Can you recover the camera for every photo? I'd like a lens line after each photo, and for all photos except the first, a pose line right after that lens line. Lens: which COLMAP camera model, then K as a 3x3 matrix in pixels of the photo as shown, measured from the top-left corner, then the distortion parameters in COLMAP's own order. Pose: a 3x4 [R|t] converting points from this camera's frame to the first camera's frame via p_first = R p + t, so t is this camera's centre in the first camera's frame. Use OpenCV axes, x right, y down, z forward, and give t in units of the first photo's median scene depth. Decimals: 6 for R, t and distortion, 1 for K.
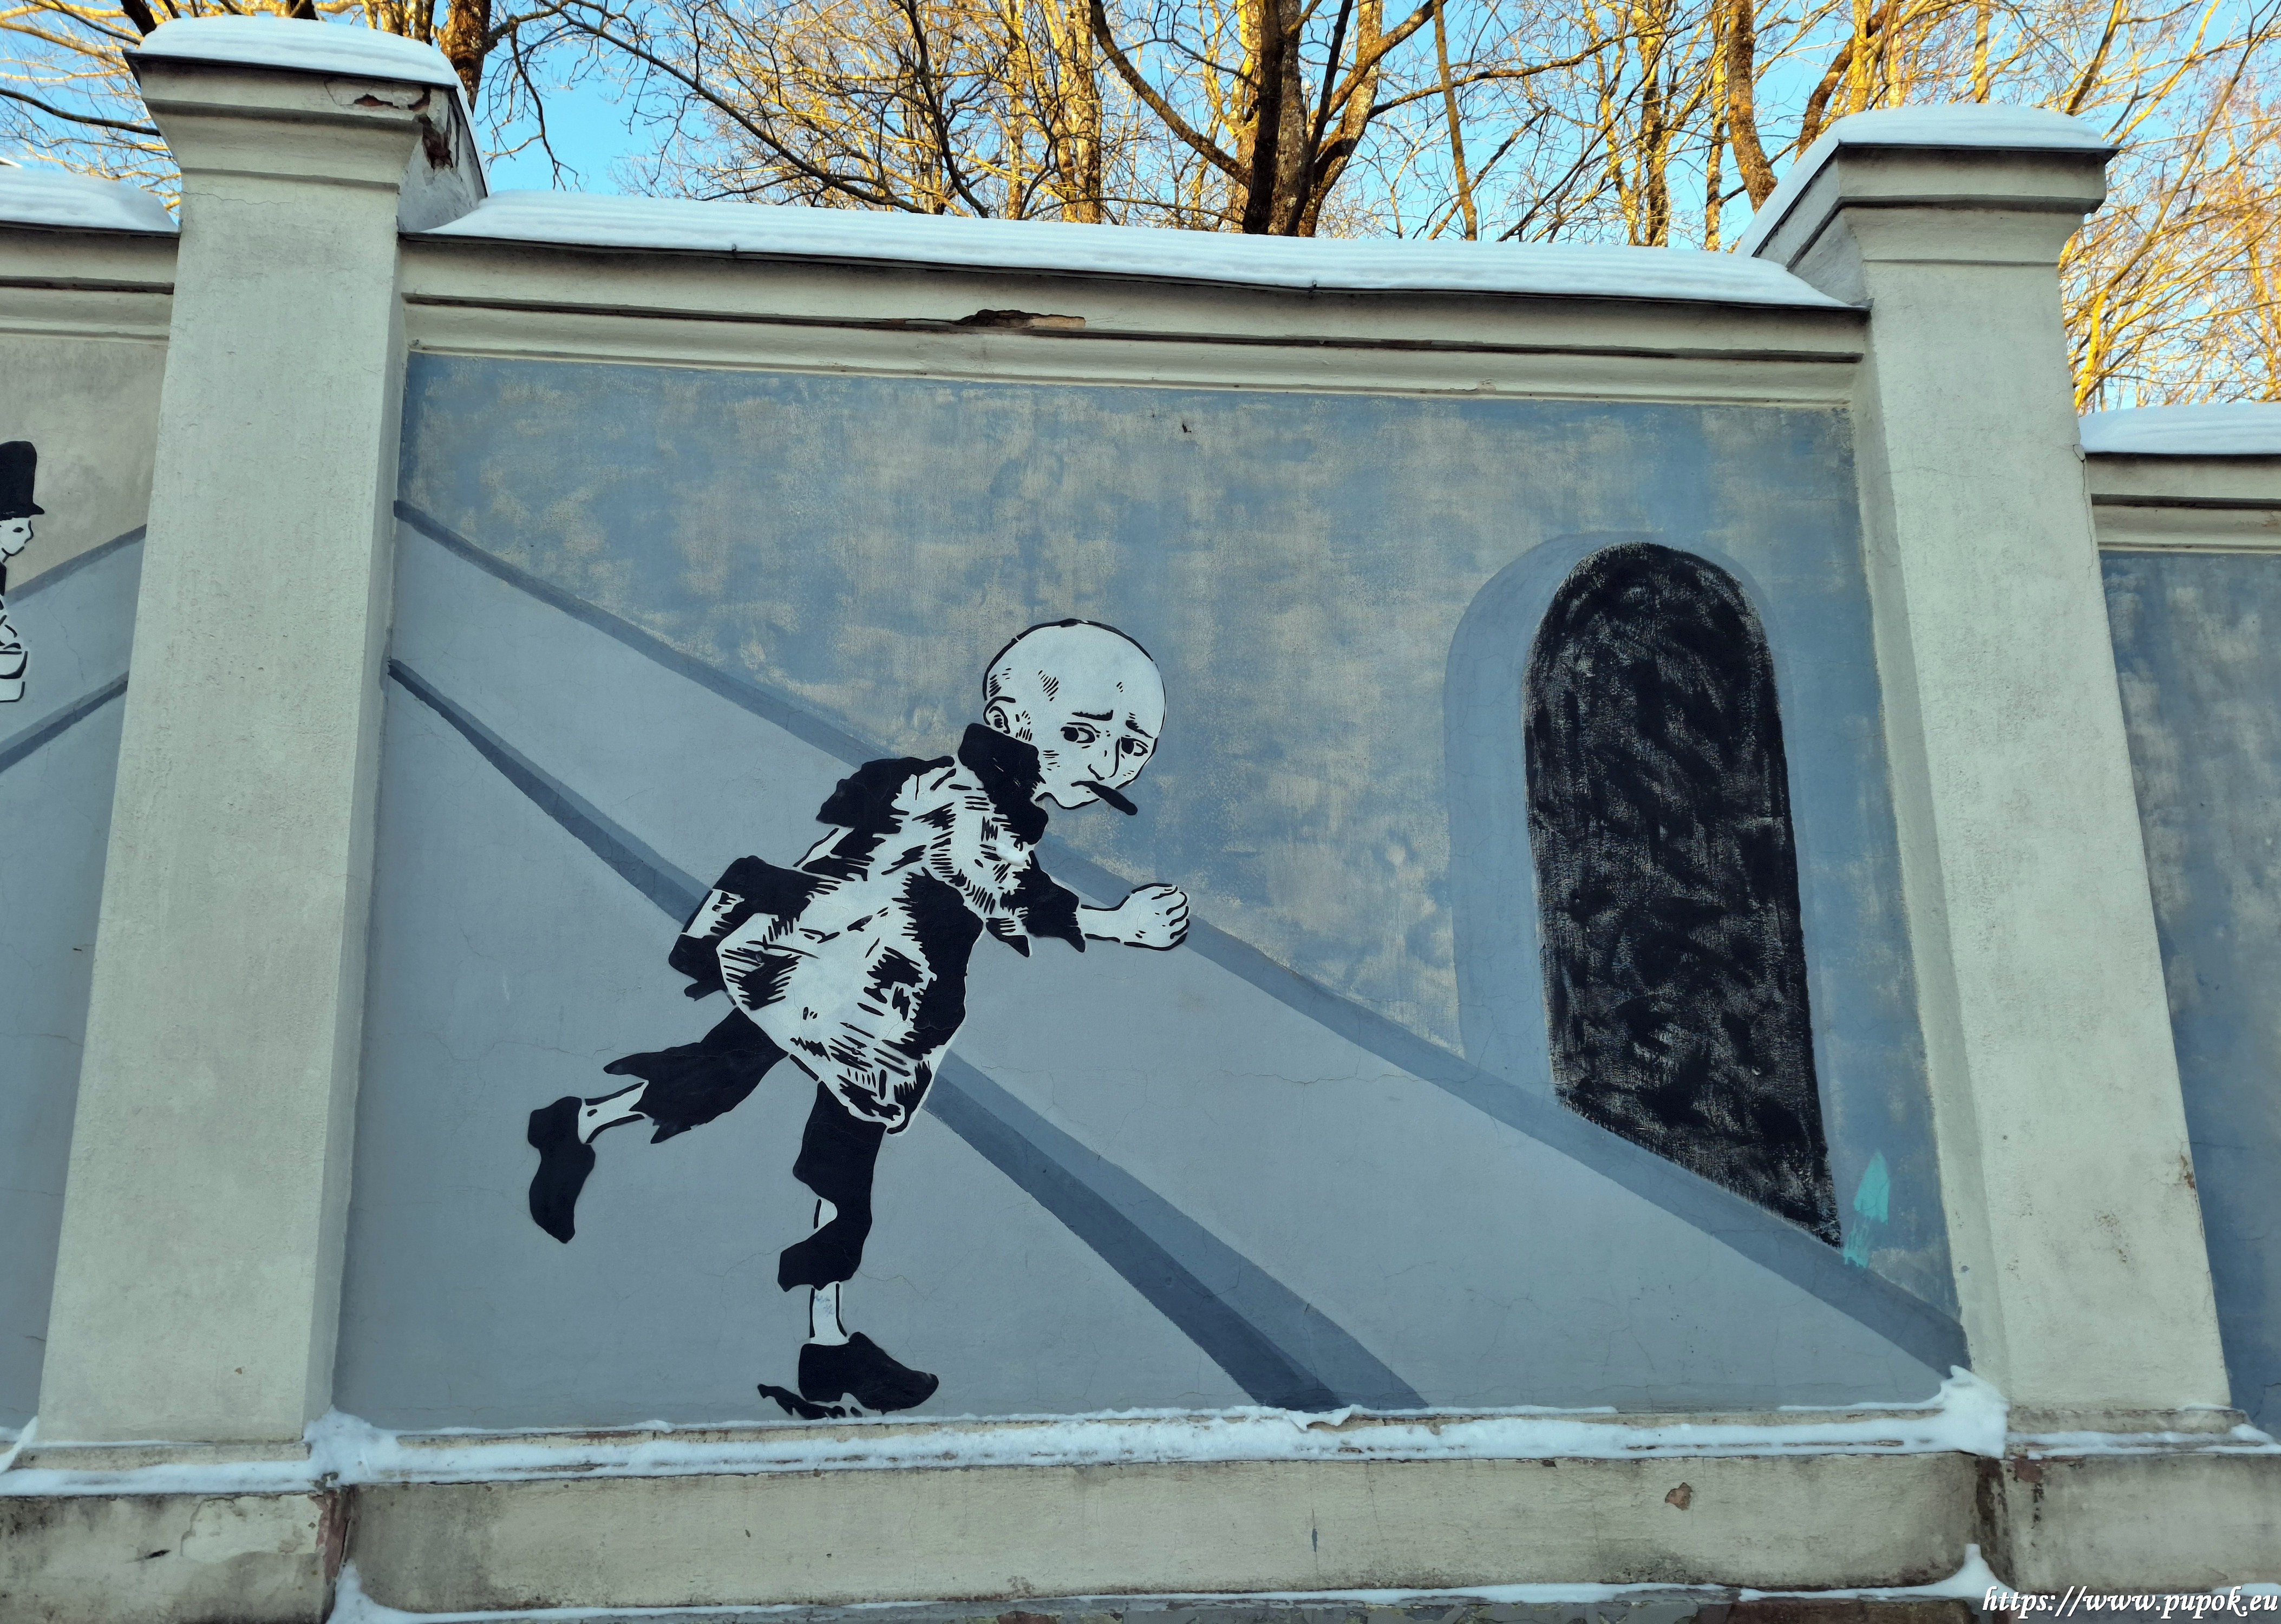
lens RADIAL K [[1876.4, 0, 1146.9], [0, 1876.4, 810.1], [0, 0, 1]] dist [0.097550, -0.073003]
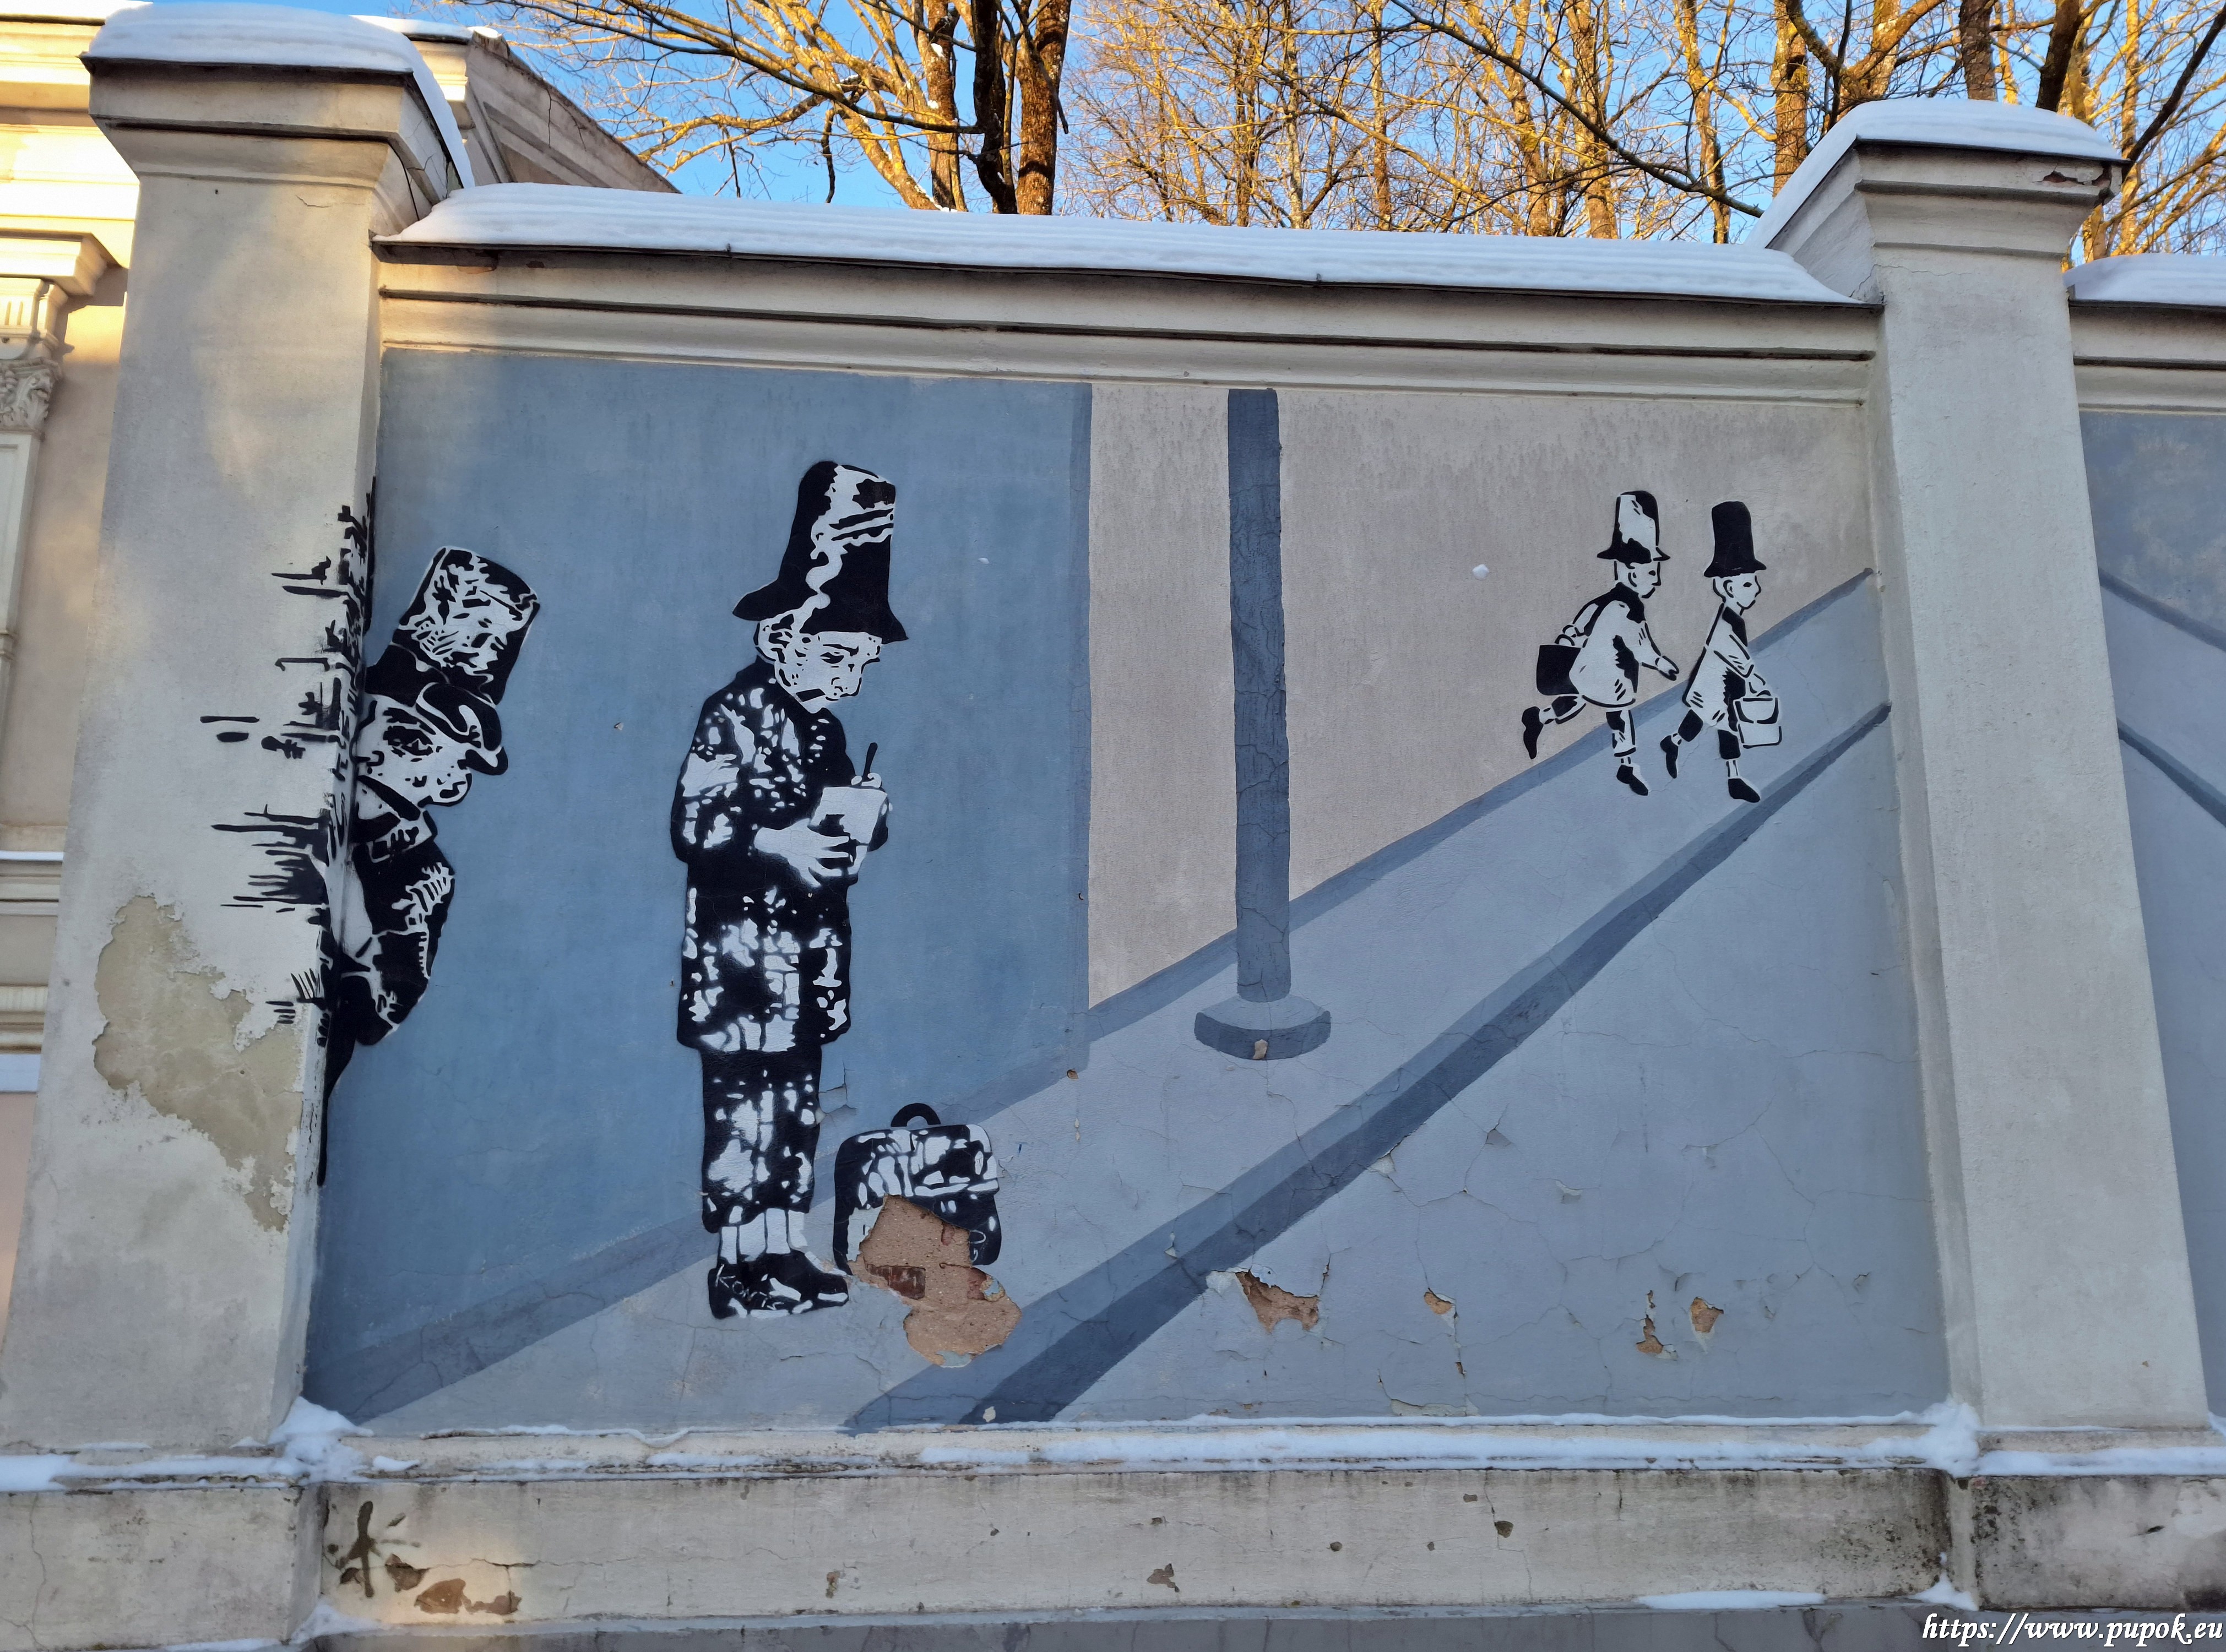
lens RADIAL K [[1929.4, 0, 1104.9], [0, 1929.4, 844.2], [0, 0, 1]] dist [-0.029145, 0.047962]
pose [[0.999964, -0.007364, -0.004207, -0.925691], [0.007427, 0.999858, 0.015158, -0.019736], [0.004094, -0.015188, 0.999876, -0.072275]]
